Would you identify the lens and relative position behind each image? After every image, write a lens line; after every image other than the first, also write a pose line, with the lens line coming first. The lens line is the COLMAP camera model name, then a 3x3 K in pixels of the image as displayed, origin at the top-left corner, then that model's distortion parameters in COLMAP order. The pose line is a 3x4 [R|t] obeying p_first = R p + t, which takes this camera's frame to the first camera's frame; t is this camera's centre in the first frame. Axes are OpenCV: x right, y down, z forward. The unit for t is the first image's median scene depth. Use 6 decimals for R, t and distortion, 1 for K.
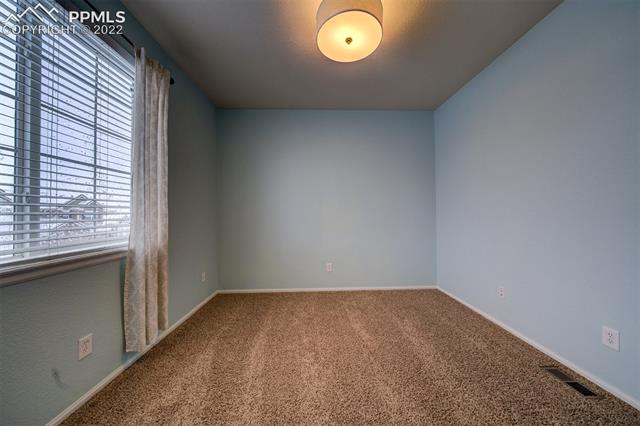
lens RADIAL K [[219.6, 0, 318.9], [0, 219.6, 212.8], [0, 0, 1]] dist [0.000266, -0.000376]
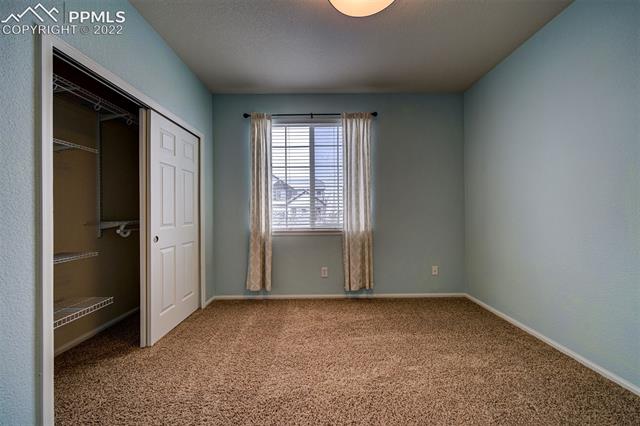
lens RADIAL K [[219.6, 0, 318.7], [0, 219.6, 211.8], [0, 0, 1]] dist [0.000266, -0.000376]
pose [[-0.027794, 0.005194, -0.999600, 0.767268], [0.017852, 0.999830, 0.004699, 0.001589], [0.999454, -0.017714, -0.027882, 0.715520]]
